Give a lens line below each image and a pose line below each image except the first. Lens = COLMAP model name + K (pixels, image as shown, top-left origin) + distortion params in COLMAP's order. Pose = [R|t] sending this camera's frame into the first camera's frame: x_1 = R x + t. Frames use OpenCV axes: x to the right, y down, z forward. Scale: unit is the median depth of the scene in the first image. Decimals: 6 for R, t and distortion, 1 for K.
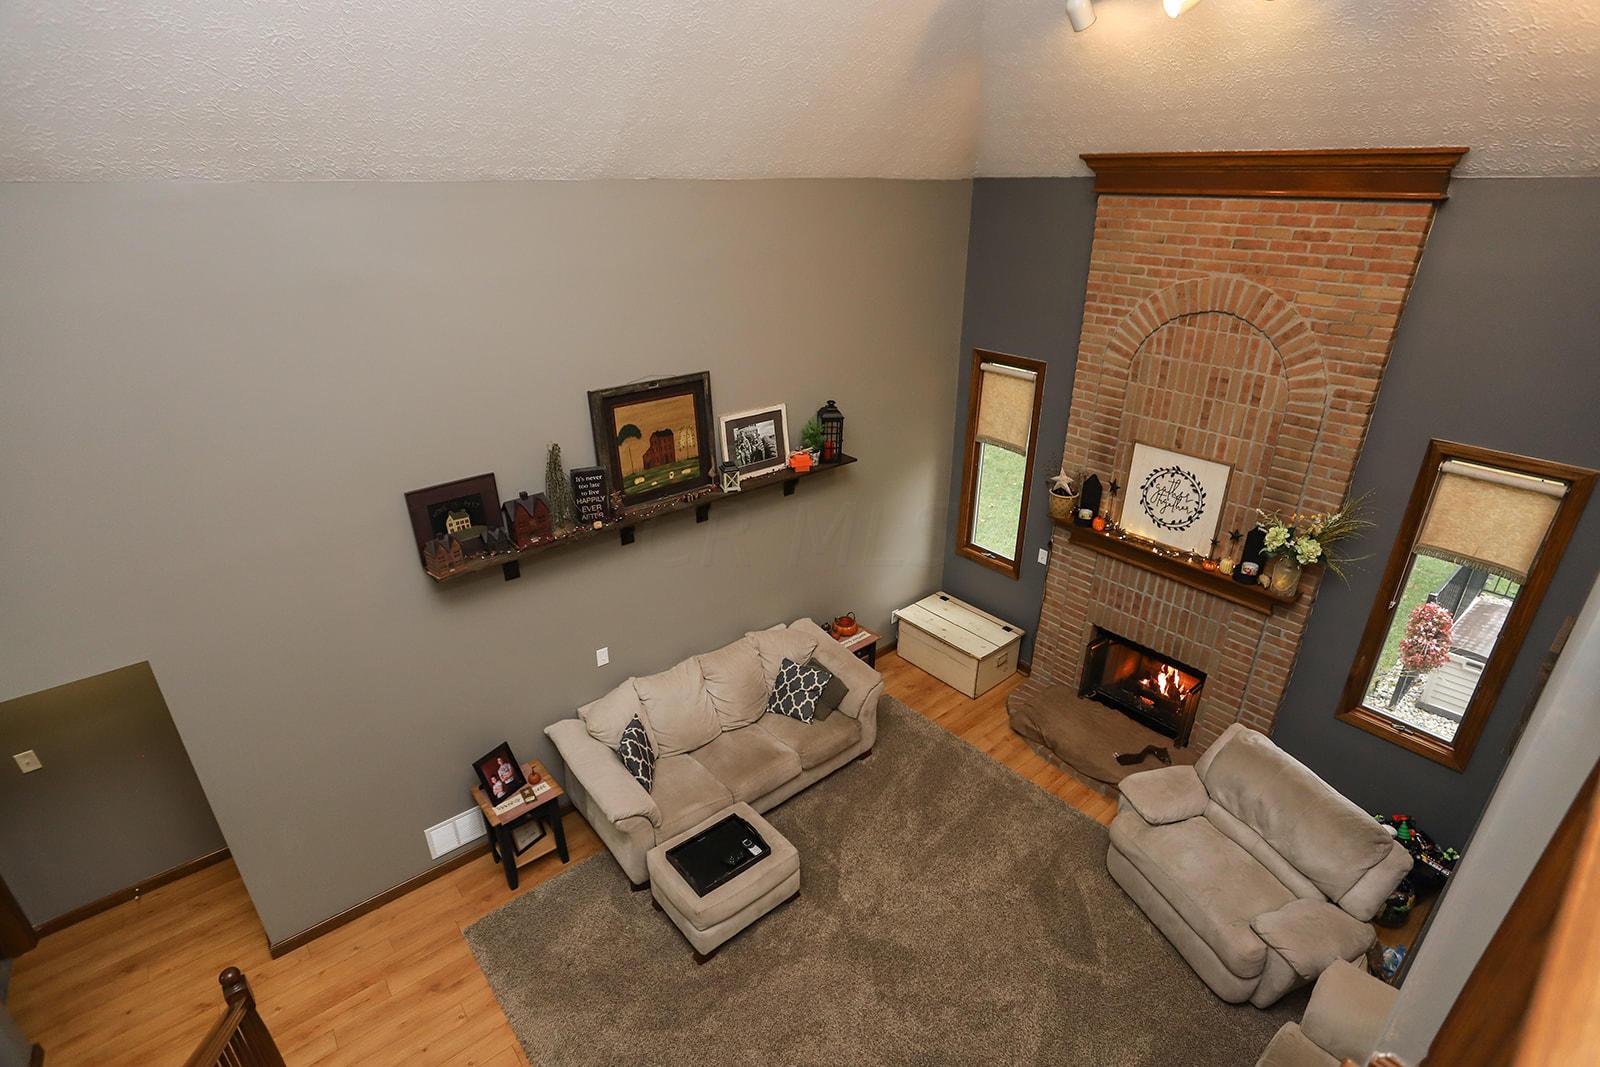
lens RADIAL K [[783.0, 0, 800.0], [0, 783.0, 533.5], [0, 0, 1]] dist [-0.069267, 0.040633]
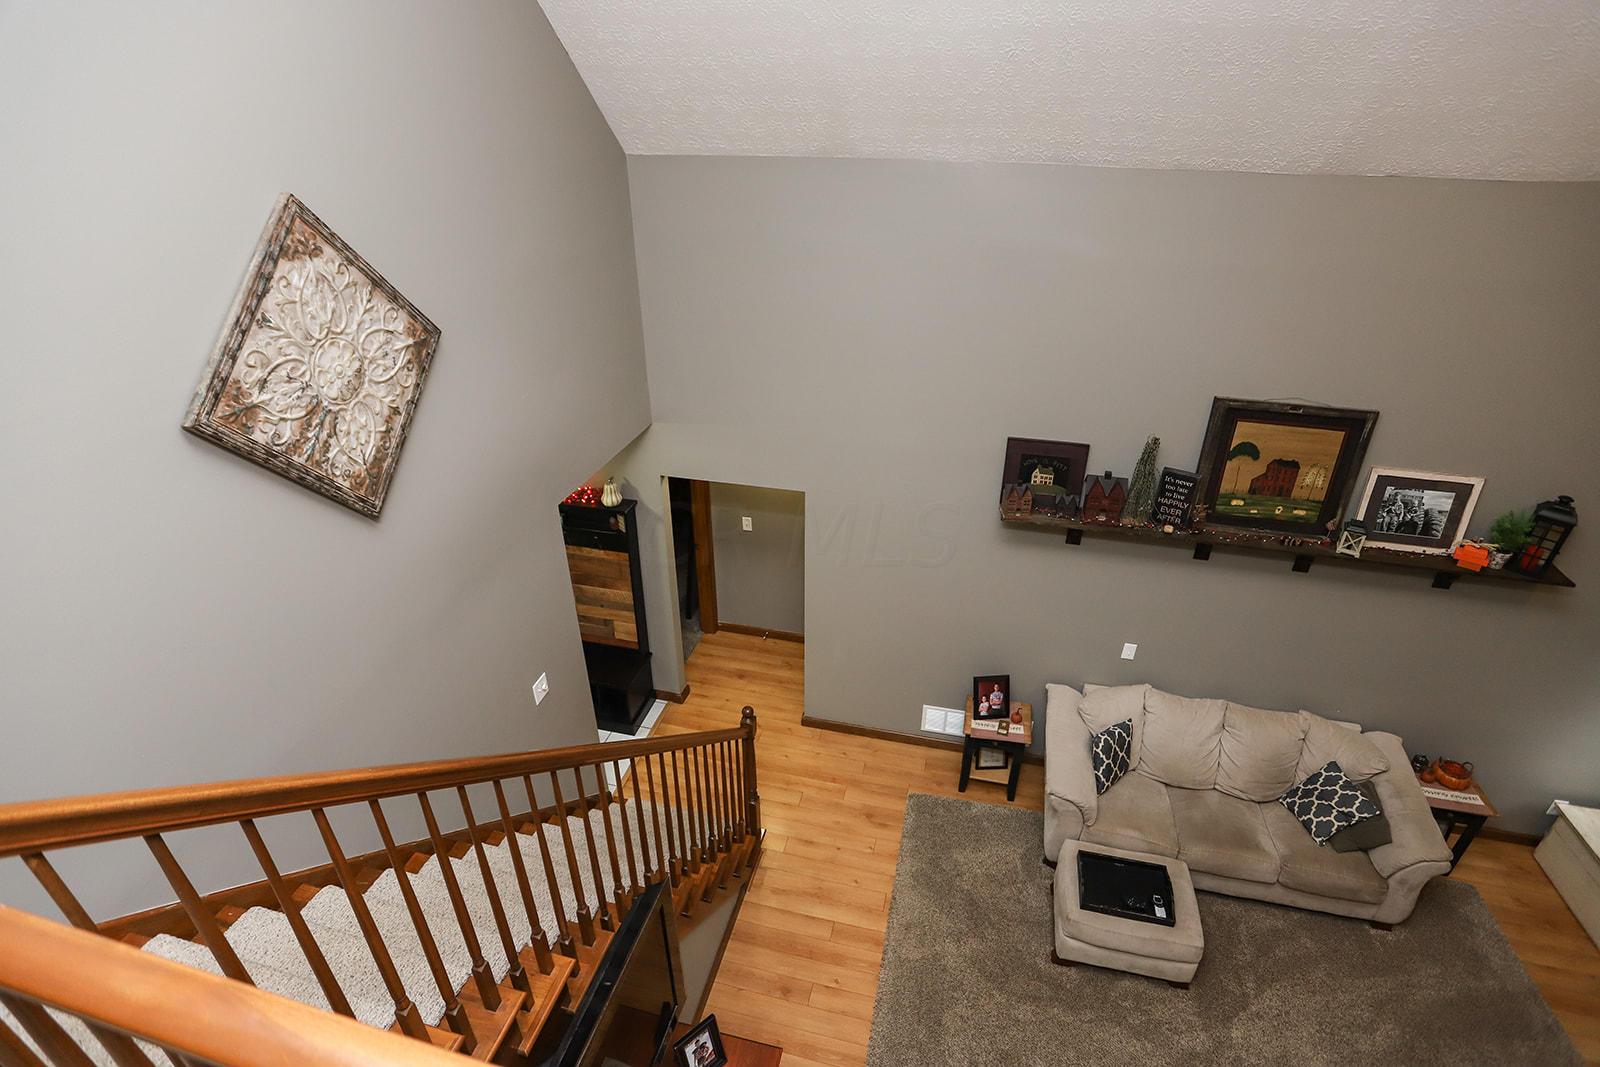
lens RADIAL K [[771.3, 0, 800.0], [0, 771.3, 533.5], [0, 0, 1]] dist [-0.063994, 0.035741]
pose [[0.598500, 0.392511, -0.698378, 0.127488], [-0.339492, 0.913869, 0.222684, -0.058906], [0.725632, 0.103818, 0.680205, 0.015349]]
